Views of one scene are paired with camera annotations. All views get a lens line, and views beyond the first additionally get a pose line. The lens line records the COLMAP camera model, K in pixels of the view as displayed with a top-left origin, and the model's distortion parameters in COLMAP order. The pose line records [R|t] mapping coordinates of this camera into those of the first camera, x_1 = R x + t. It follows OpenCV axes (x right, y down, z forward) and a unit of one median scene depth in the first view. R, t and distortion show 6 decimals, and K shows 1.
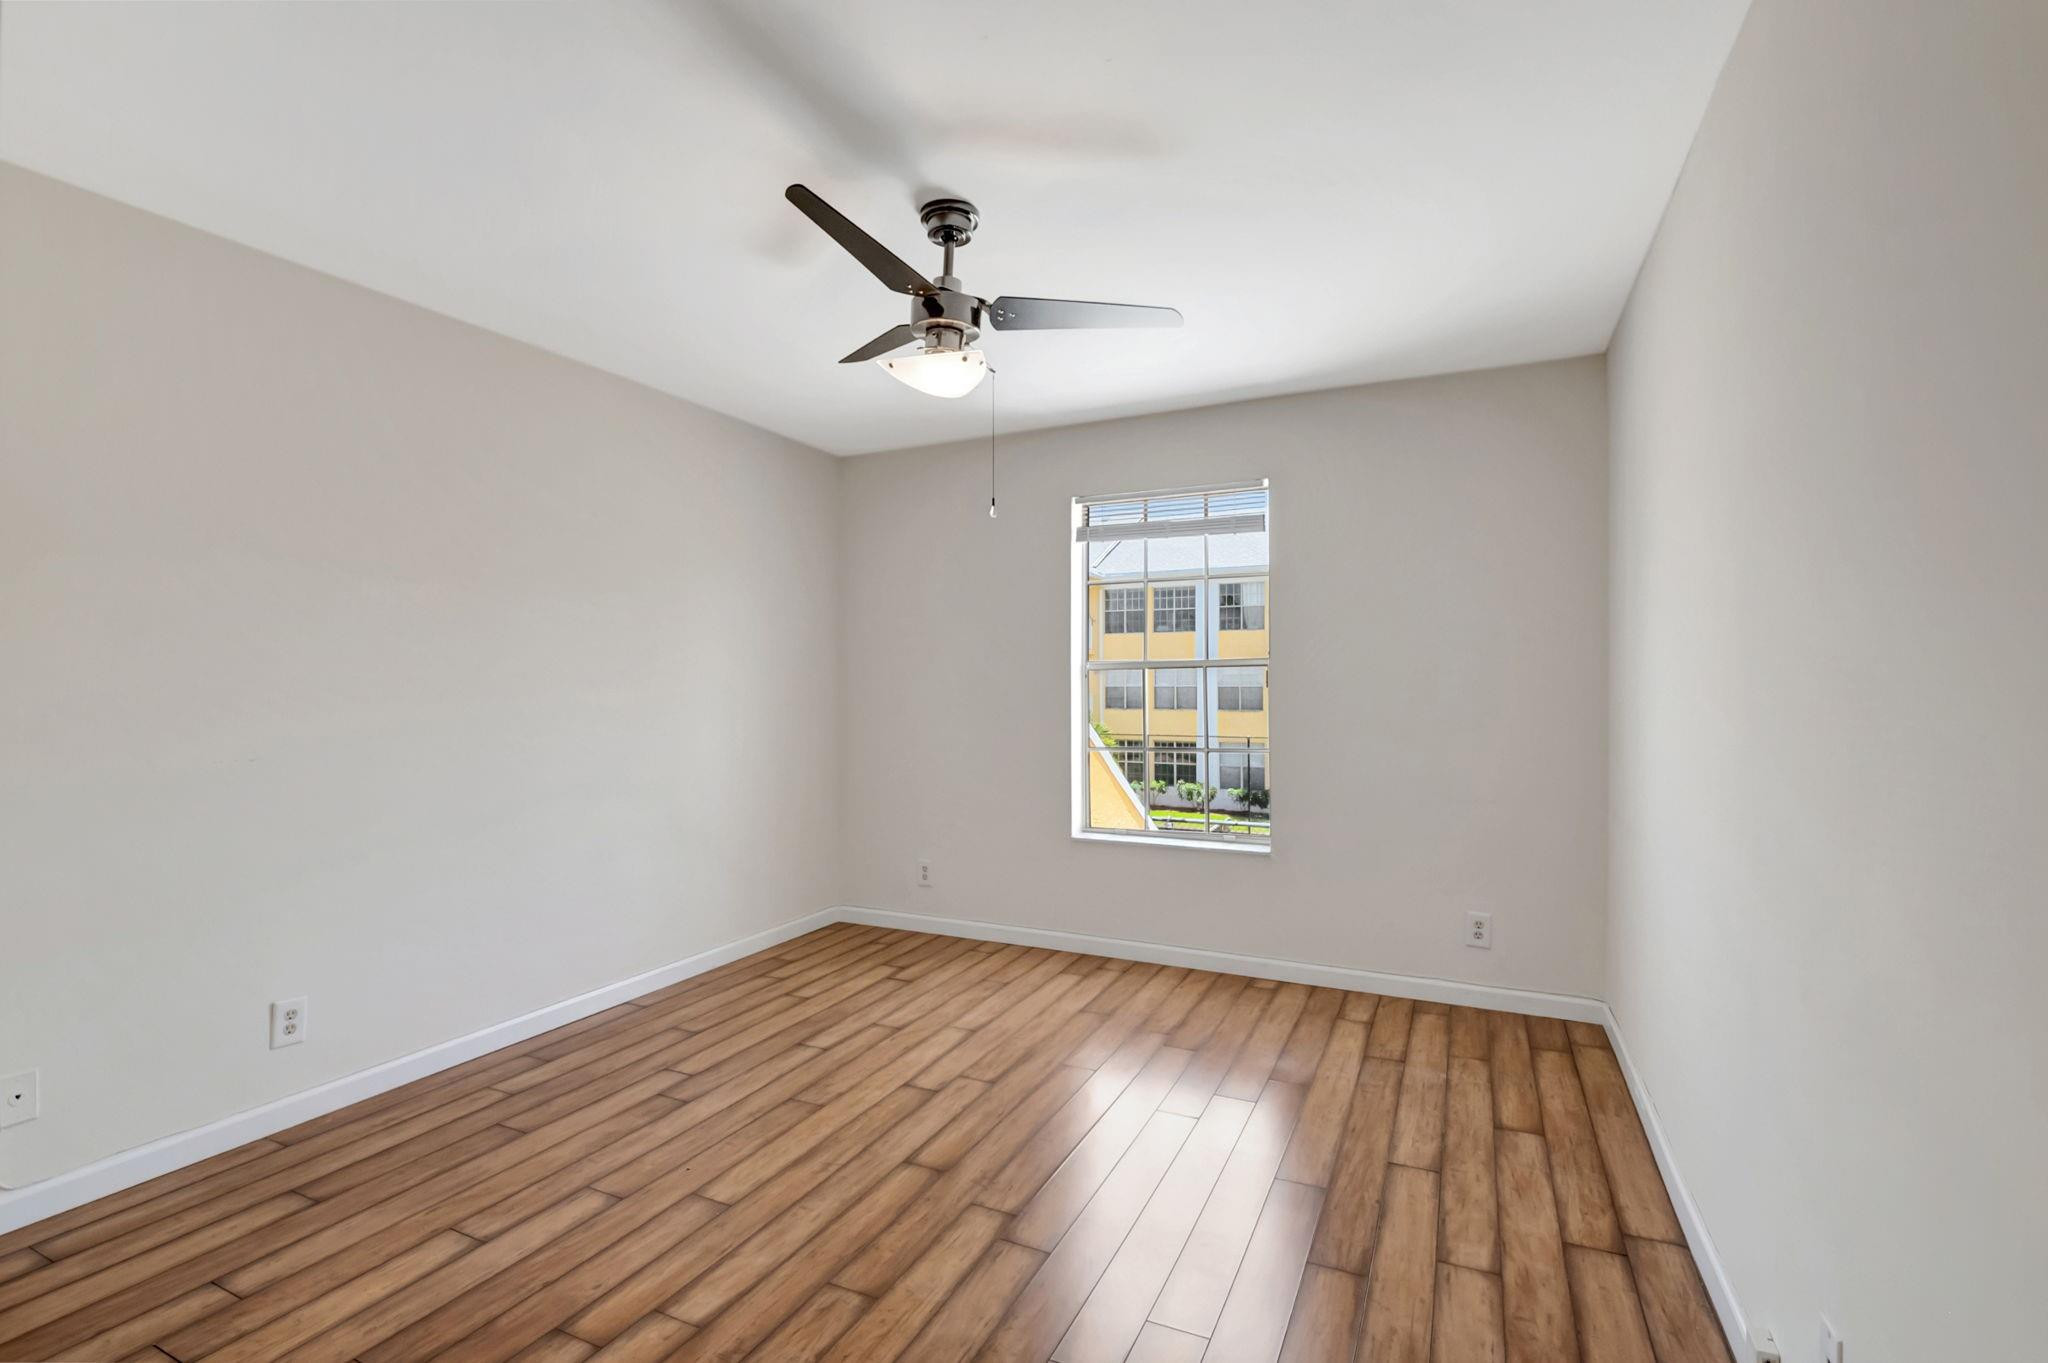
lens RADIAL K [[915.5, 0, 1018.7], [0, 915.5, 667.4], [0, 0, 1]] dist [-0.001589, -0.008228]
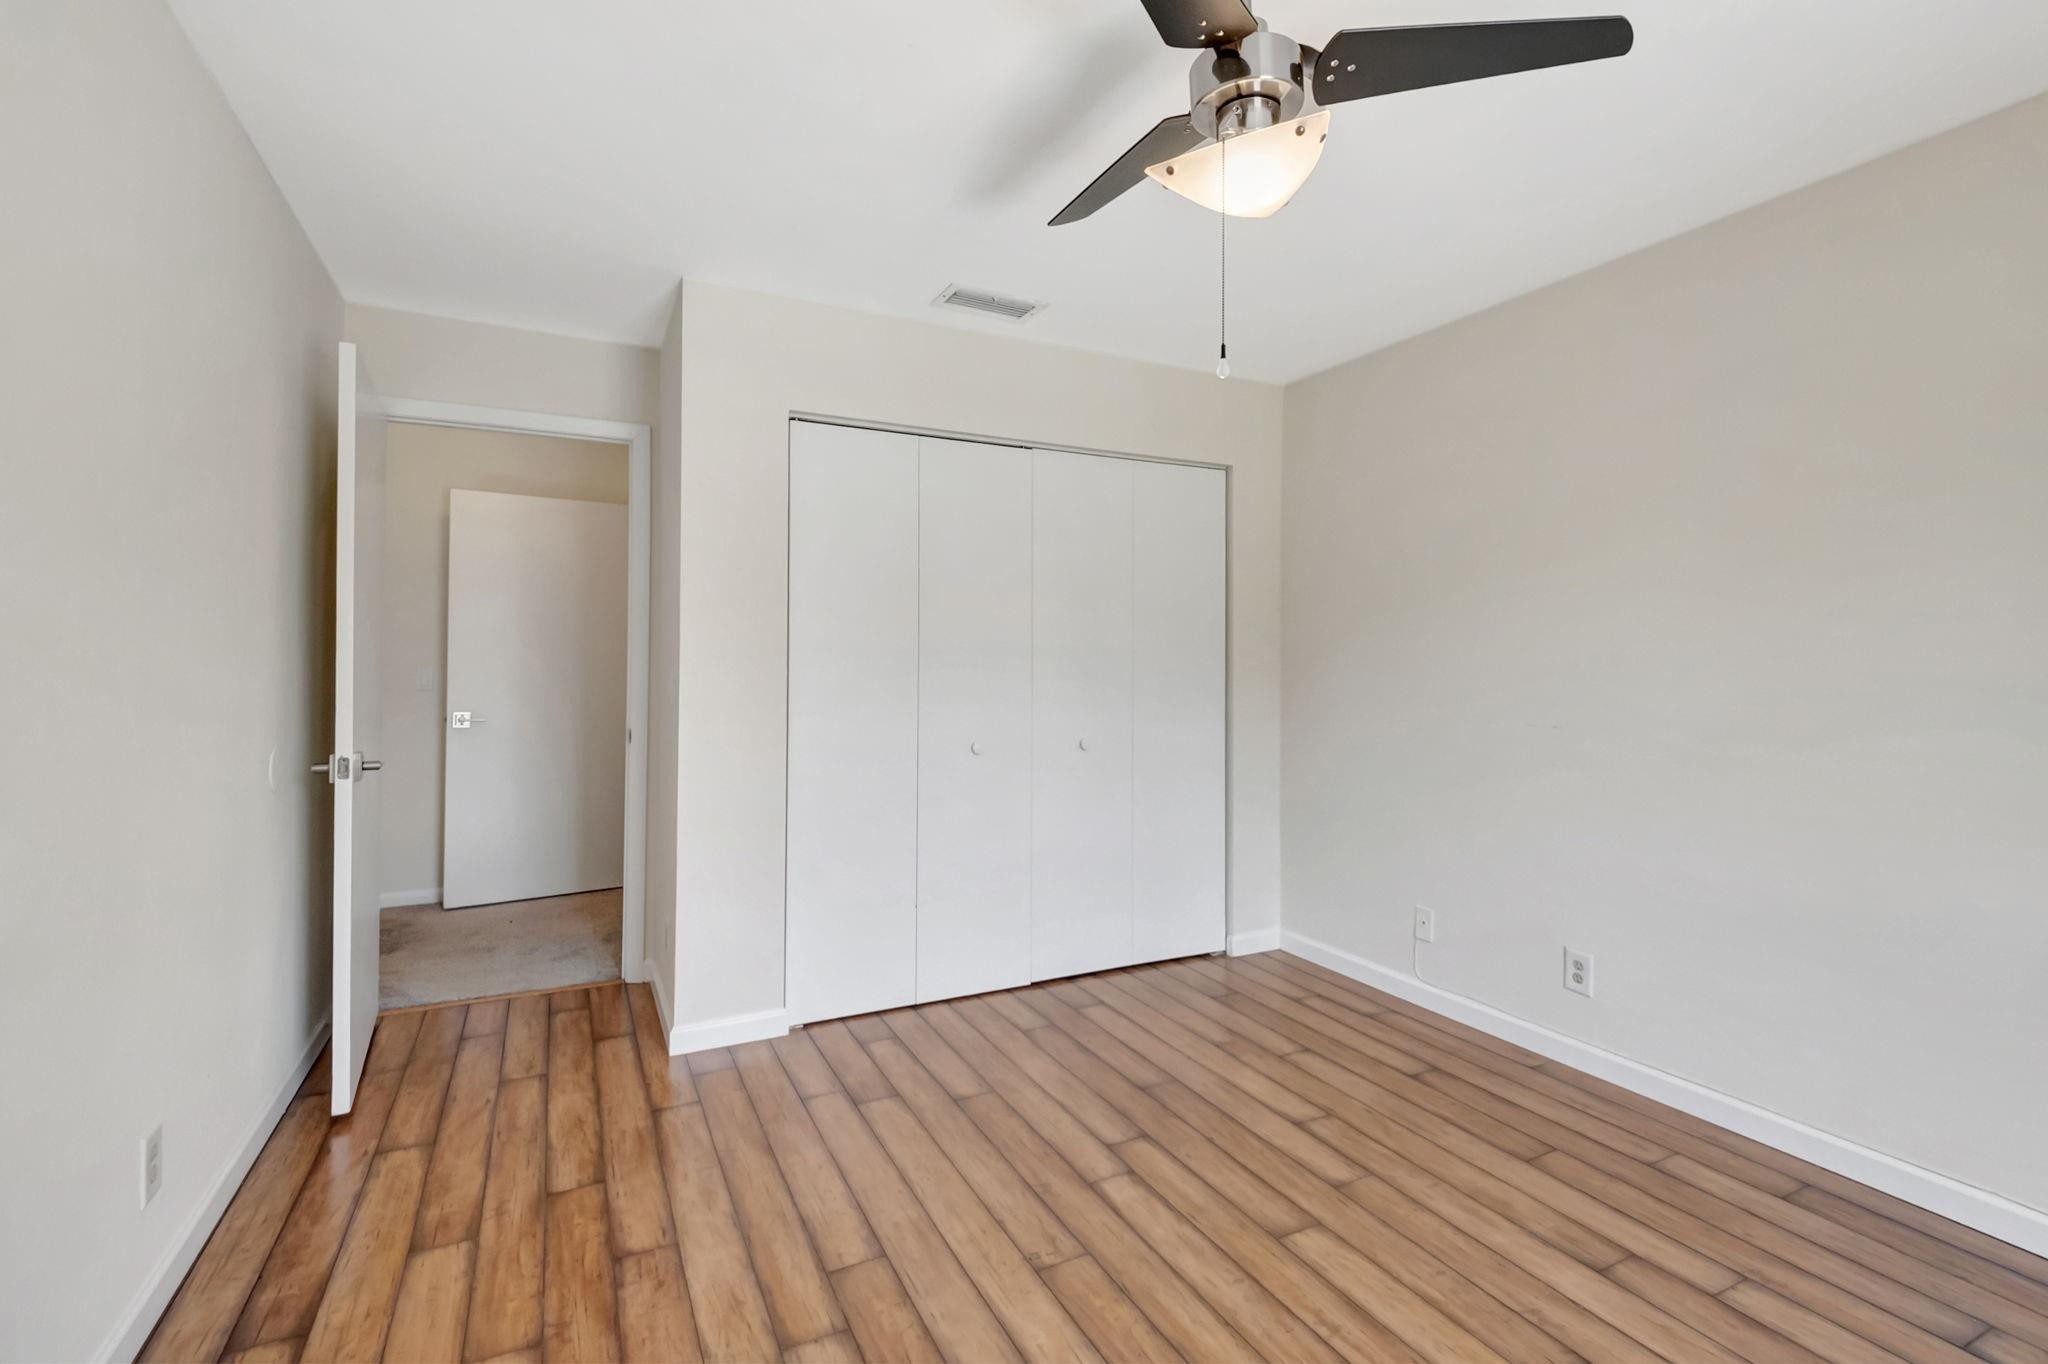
lens RADIAL K [[915.5, 0, 1018.7], [0, 915.5, 667.9], [0, 0, 1]] dist [-0.001589, -0.008228]
pose [[-0.602845, 0.004998, -0.797843, 0.518217], [0.009539, 0.999954, -0.000943, 0.027711], [0.797801, -0.008179, -0.602865, 1.270935]]
